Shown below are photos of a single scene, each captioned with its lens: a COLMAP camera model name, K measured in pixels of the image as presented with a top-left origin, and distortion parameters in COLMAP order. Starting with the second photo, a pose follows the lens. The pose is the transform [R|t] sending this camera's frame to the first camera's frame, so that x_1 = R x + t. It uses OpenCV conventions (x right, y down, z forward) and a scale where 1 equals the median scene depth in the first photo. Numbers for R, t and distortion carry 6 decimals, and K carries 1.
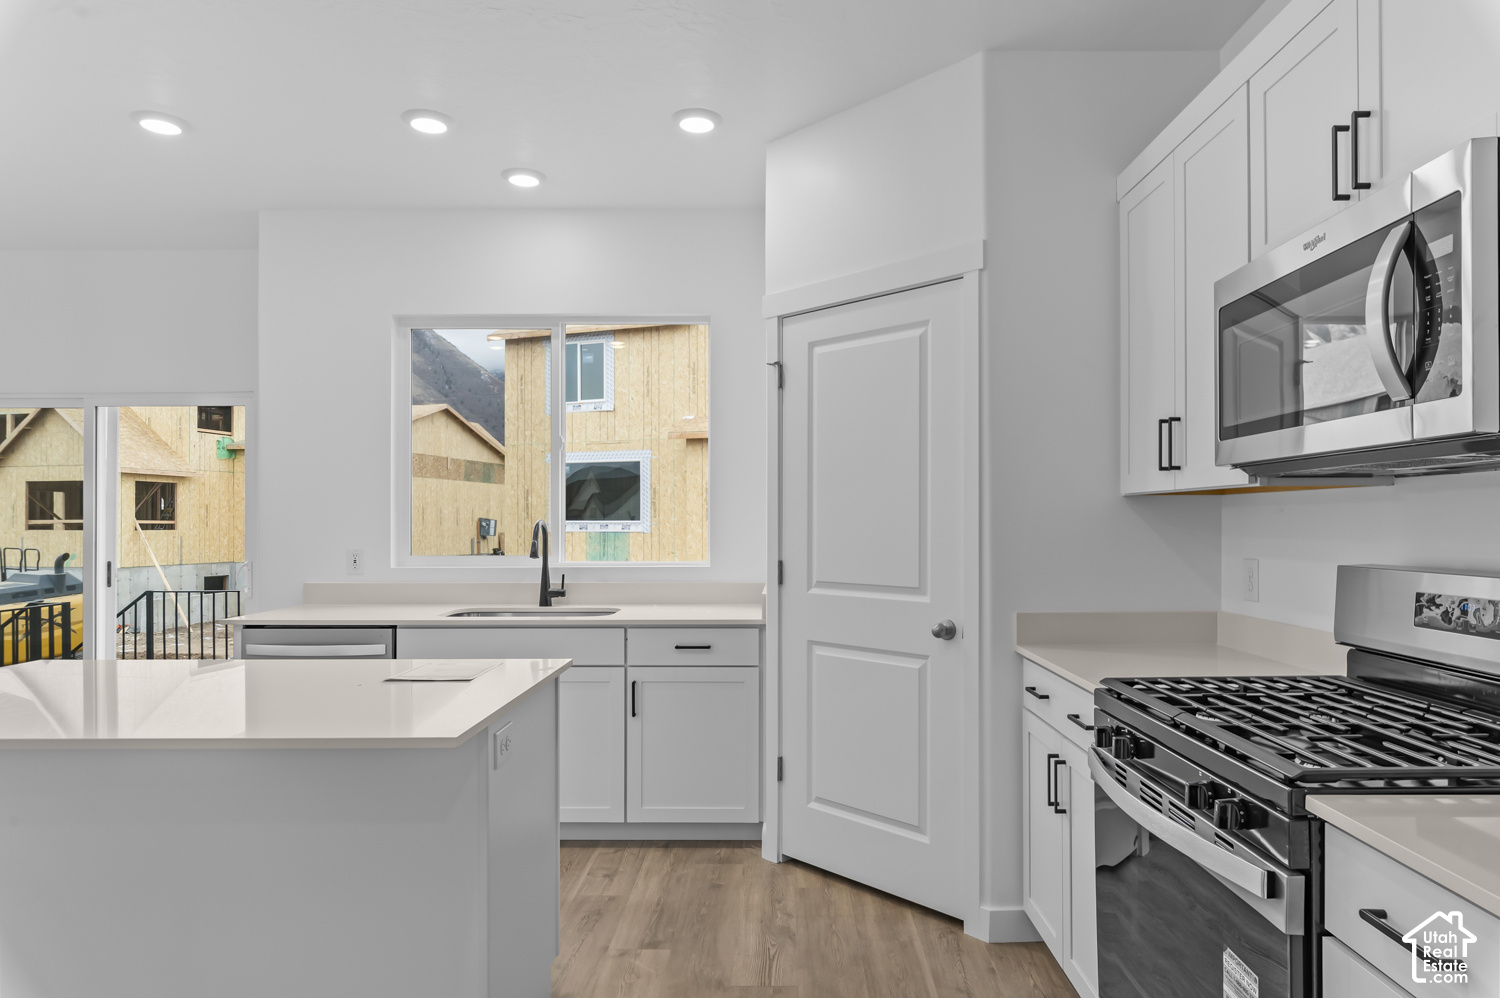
lens RADIAL K [[915.5, 0, 775.4], [0, 915.5, 520.3], [0, 0, 1]] dist [0.000241, 0.003891]
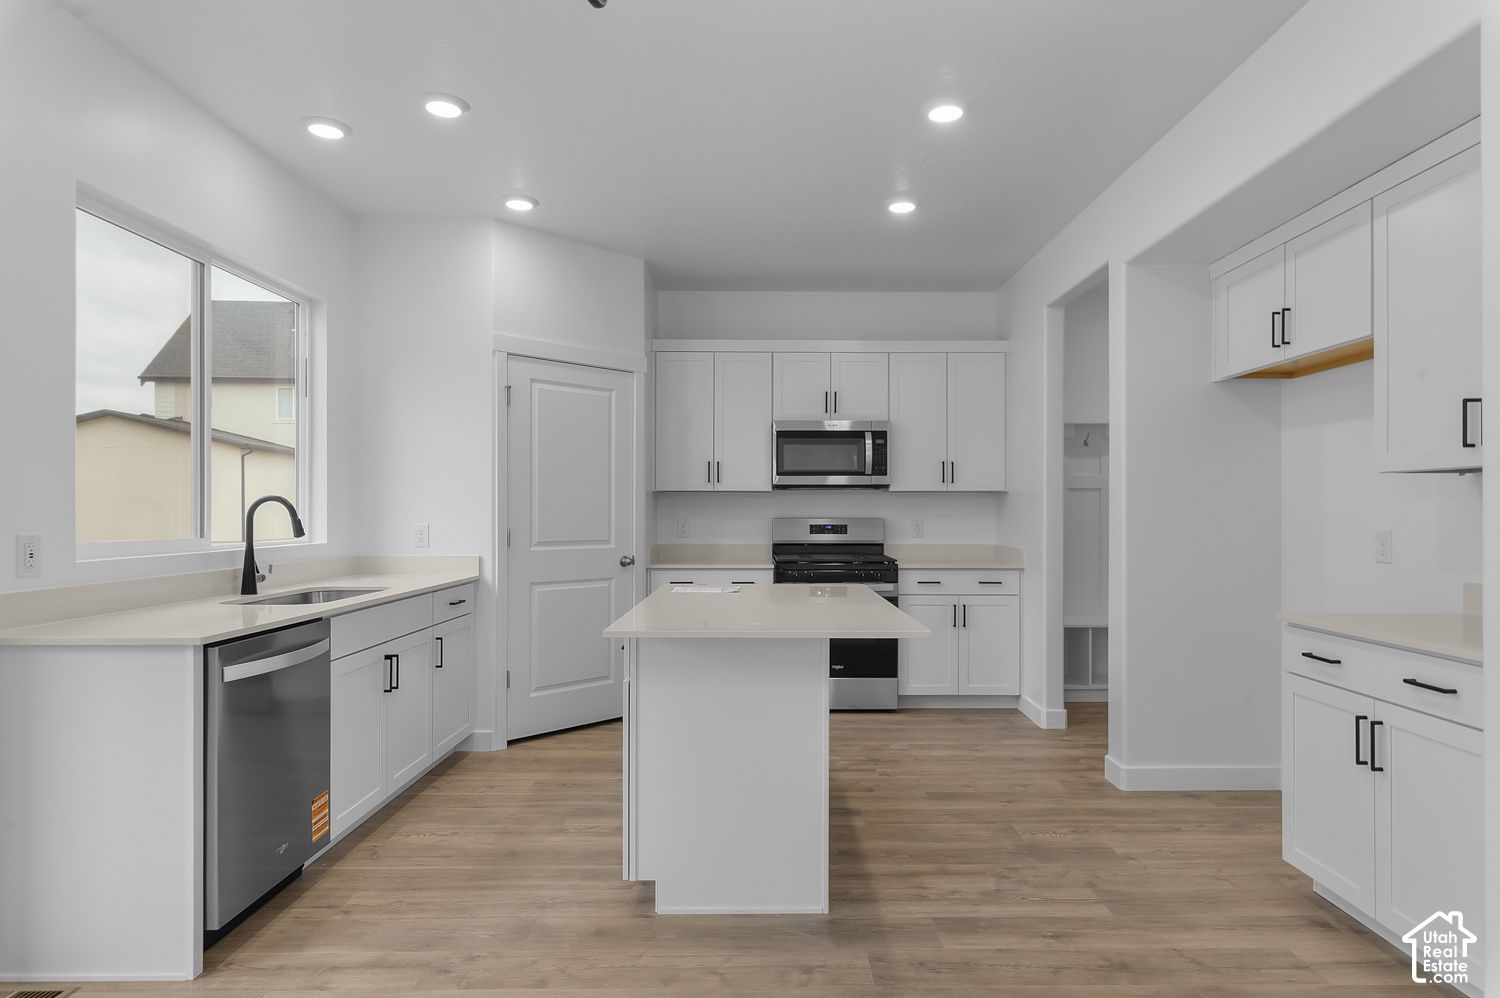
lens RADIAL K [[831.6, 0, 768.1], [0, 831.6, 512.9], [0, 0, 1]] dist [0.003893, 0.000985]
pose [[-0.009740, -0.000464, 0.999952, -1.298172], [-0.002575, 0.999997, 0.000439, 0.018157], [-0.999949, -0.002571, -0.009742, 0.636600]]
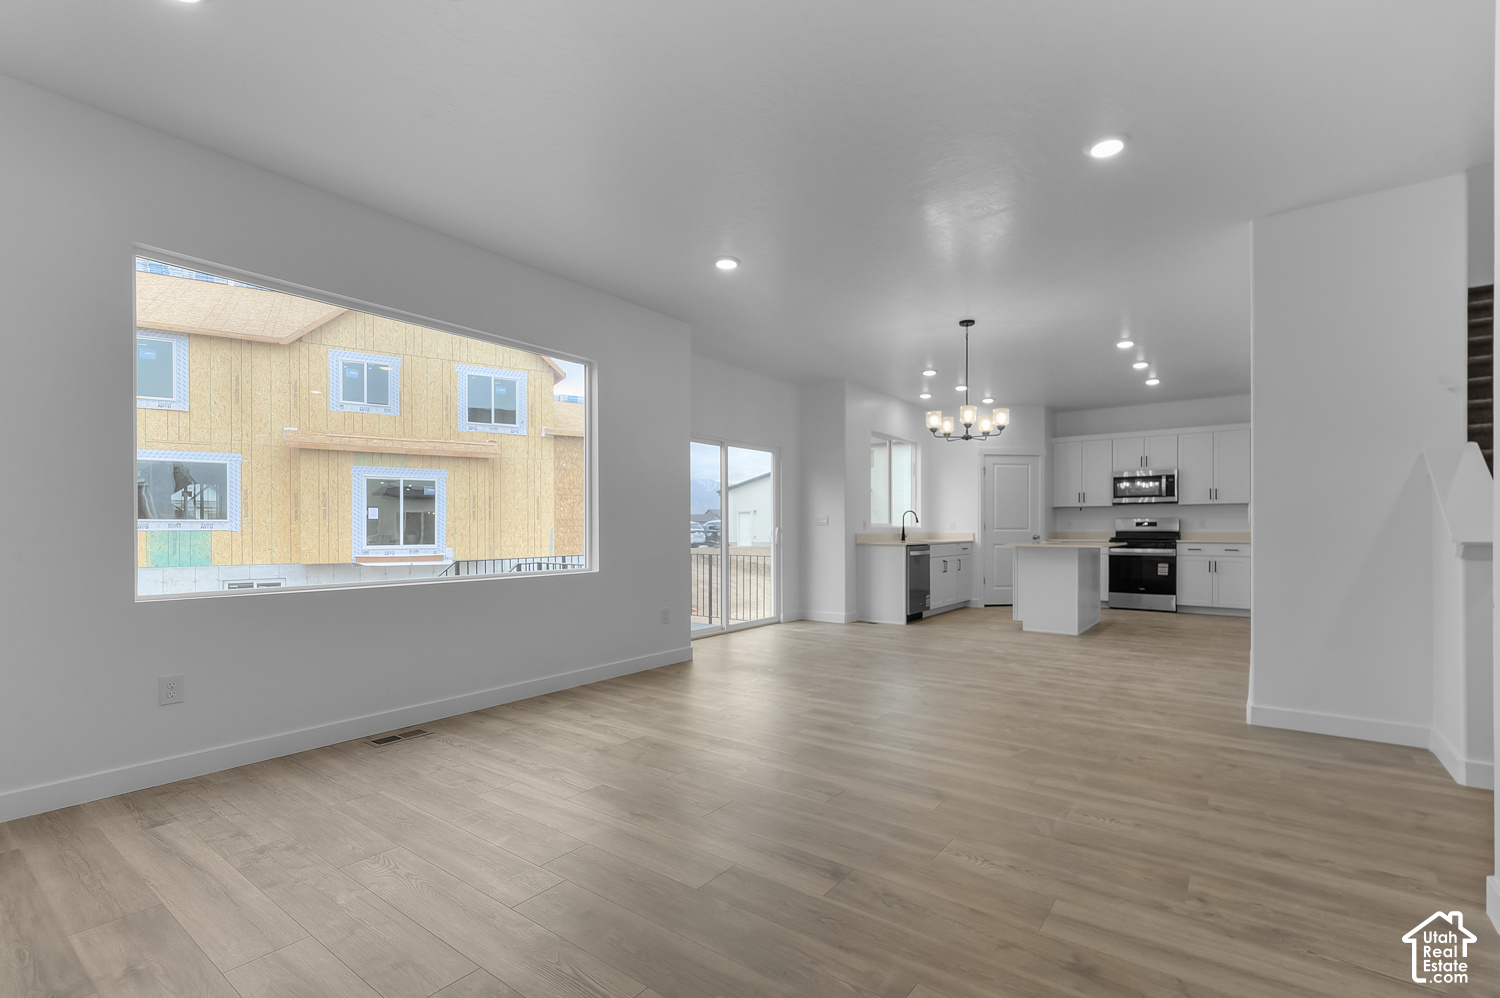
lens RADIAL K [[660.1, 0, 776.5], [0, 660.1, 530.7], [0, 0, 1]] dist [0.010606, -0.000729]
pose [[0.583206, -0.002899, 0.812319, -2.658471], [0.000075, 0.999994, 0.003515, 0.067571], [-0.812324, -0.001989, 0.583203, 0.153550]]
